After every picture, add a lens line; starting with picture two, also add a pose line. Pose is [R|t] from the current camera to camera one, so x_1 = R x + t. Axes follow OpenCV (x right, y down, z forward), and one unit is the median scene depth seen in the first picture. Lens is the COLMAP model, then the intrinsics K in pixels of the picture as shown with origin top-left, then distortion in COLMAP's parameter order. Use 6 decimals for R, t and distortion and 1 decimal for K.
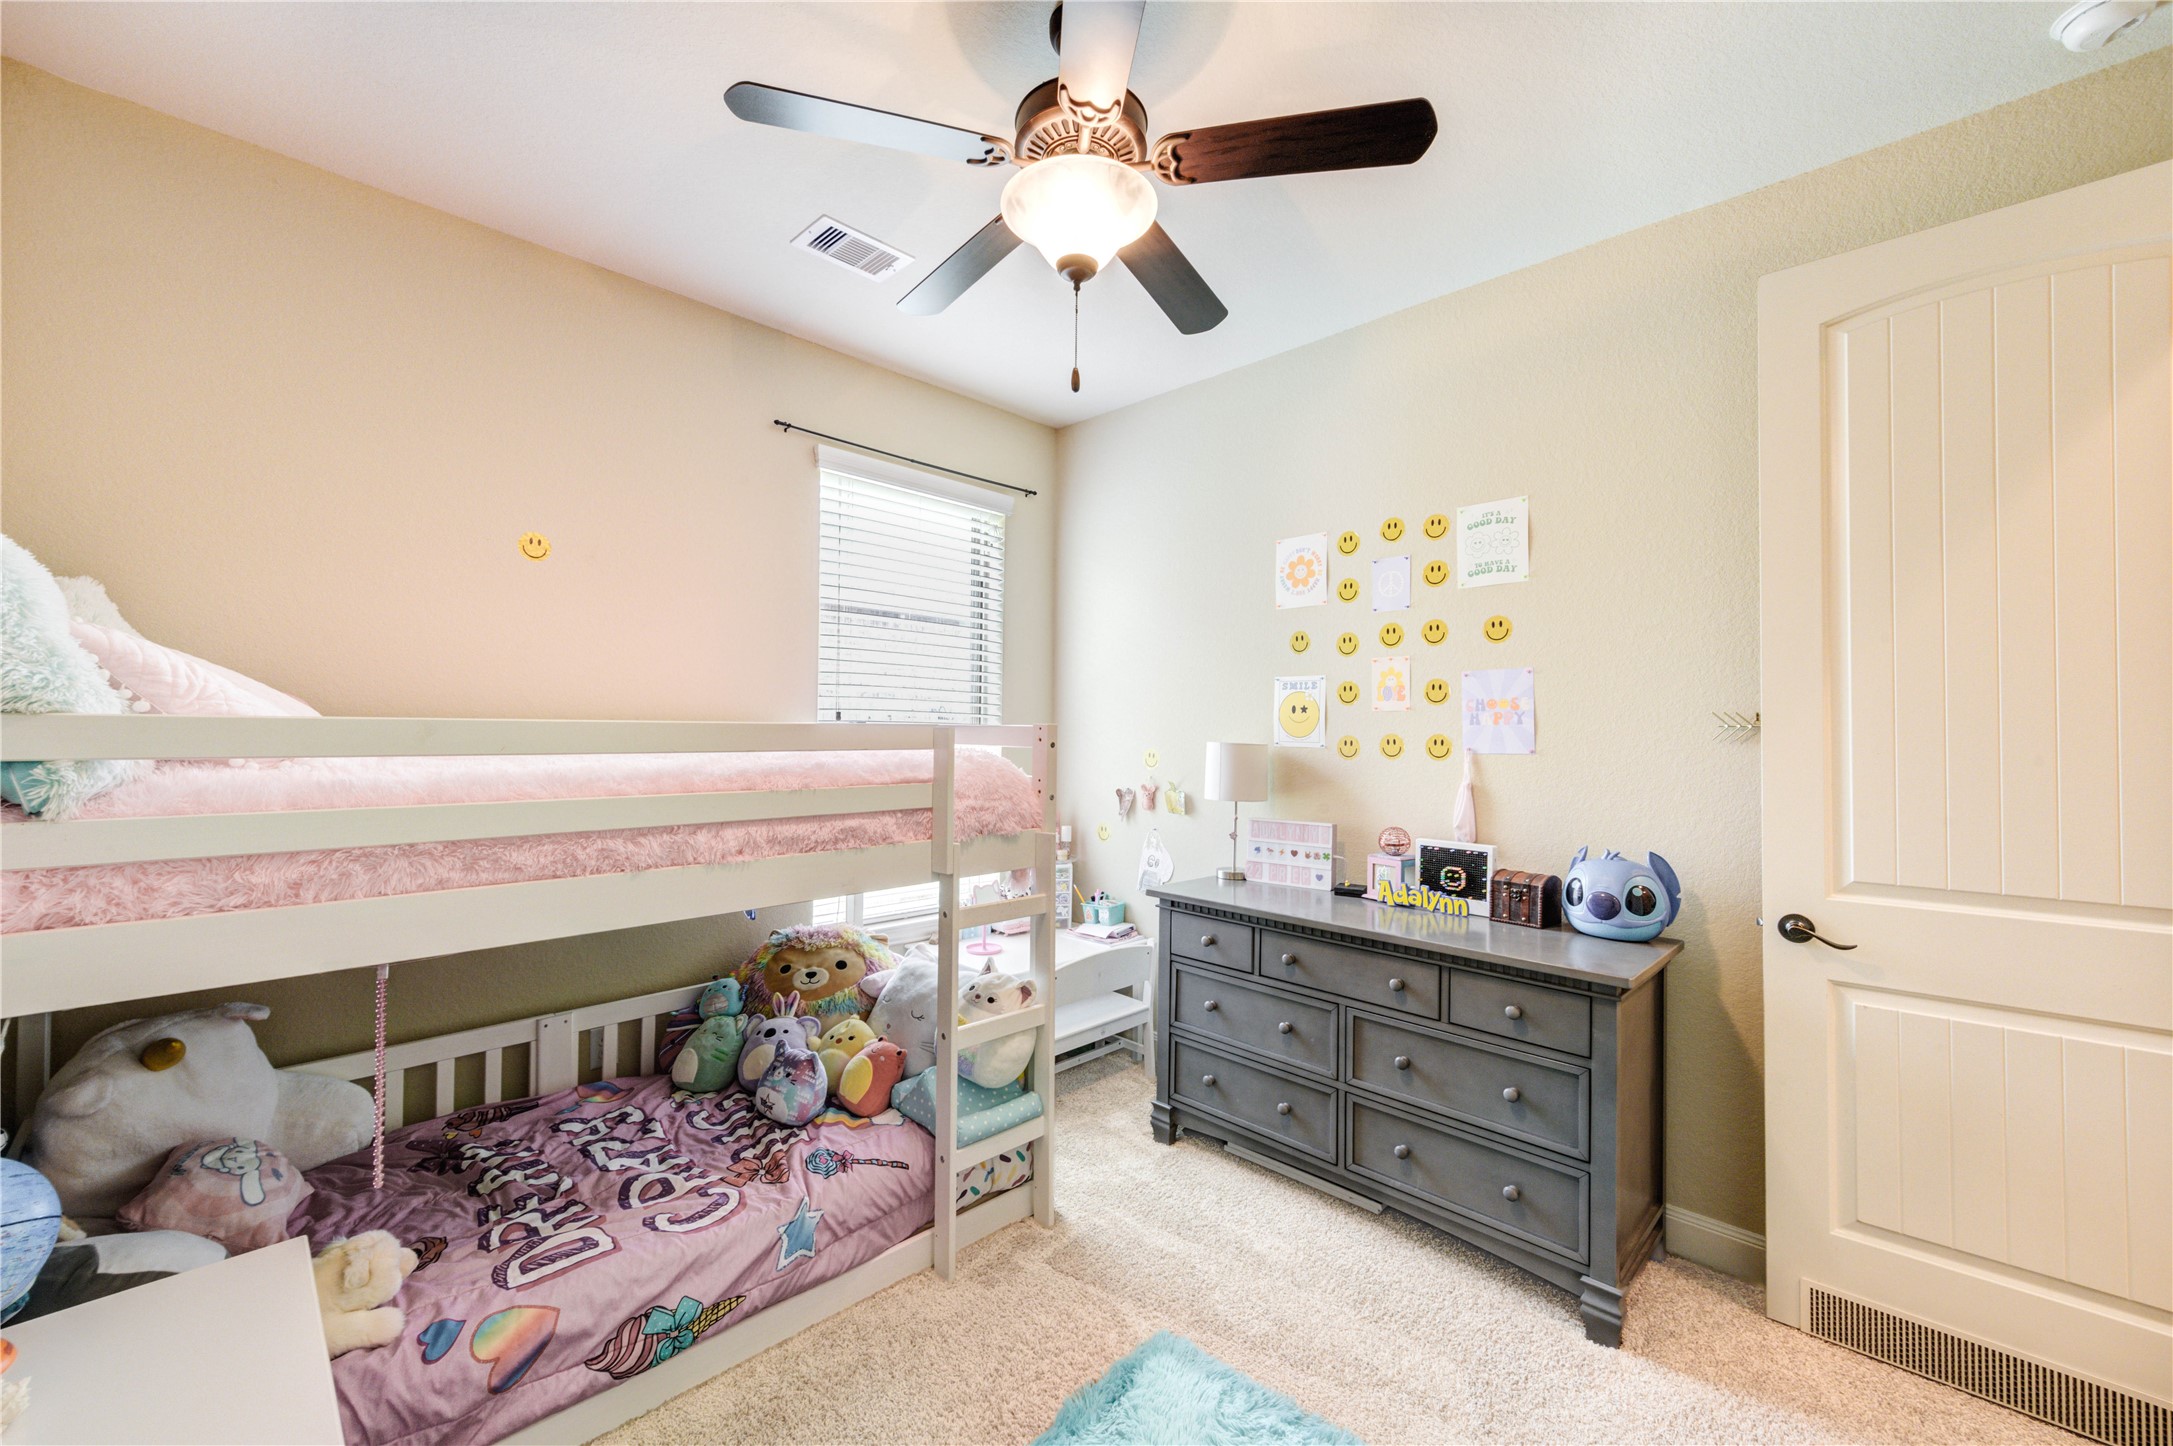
lens RADIAL K [[863.2, 0, 1053.1], [0, 863.2, 728.3], [0, 0, 1]] dist [0.003669, -0.000609]
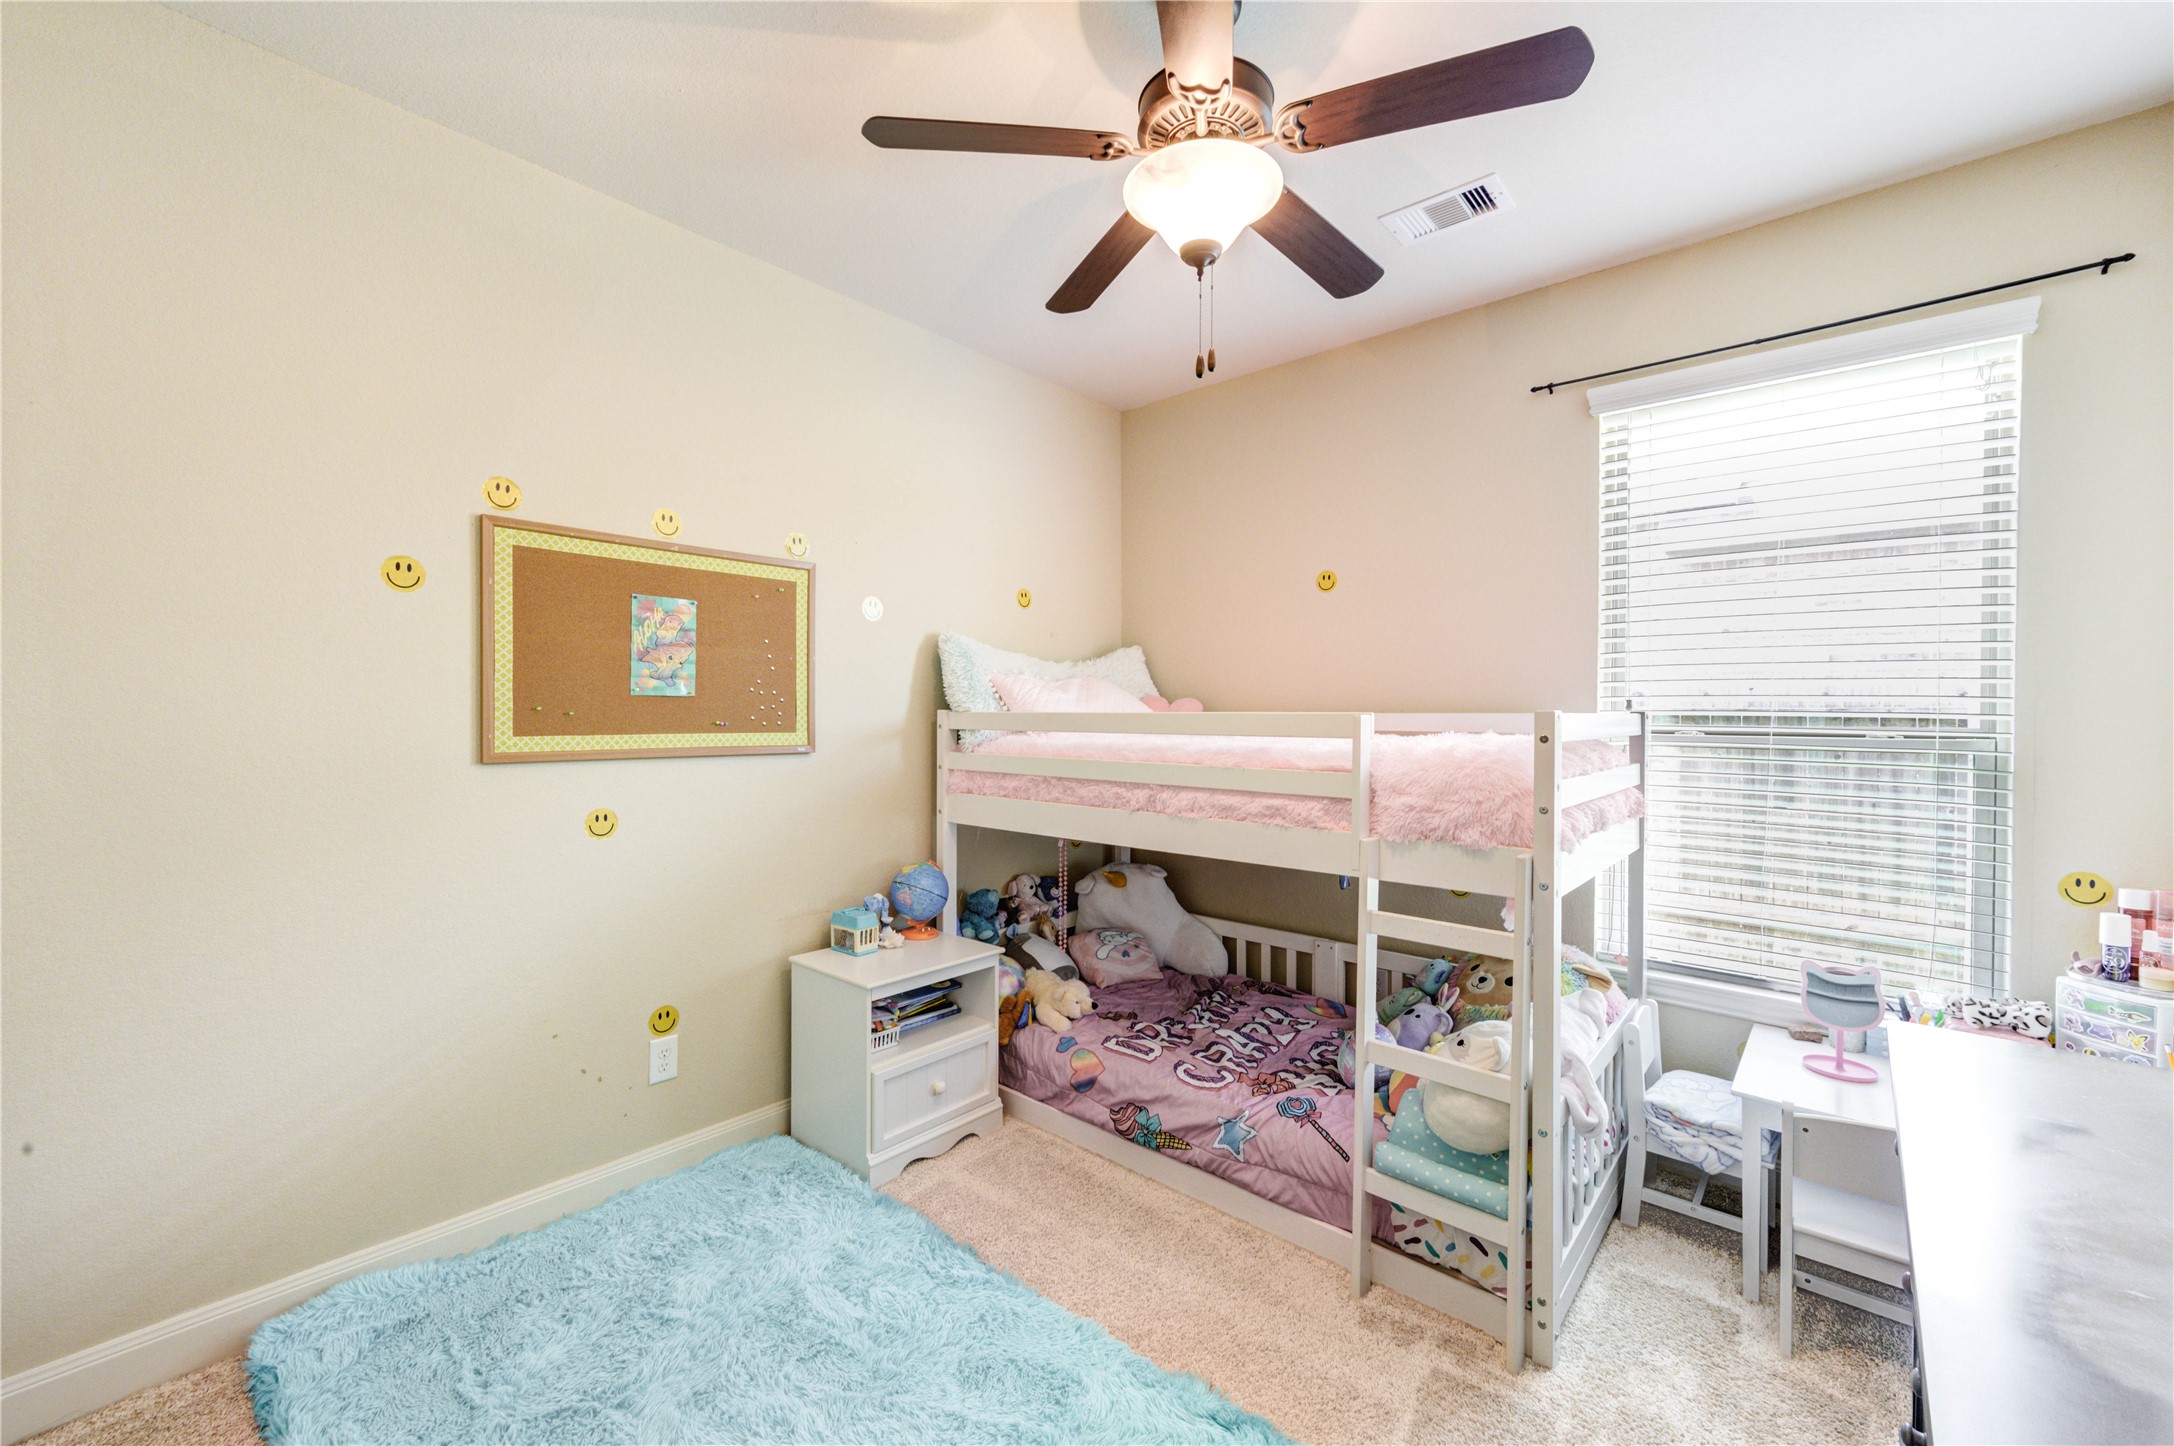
lens RADIAL K [[863.6, 0, 1058.2], [0, 863.6, 713.2], [0, 0, 1]] dist [0.003669, -0.000609]
pose [[0.057131, -0.008377, -0.998332, 0.900184], [-0.002409, 0.999961, -0.008528, 0.005363], [0.998364, 0.002892, 0.057109, 0.678985]]
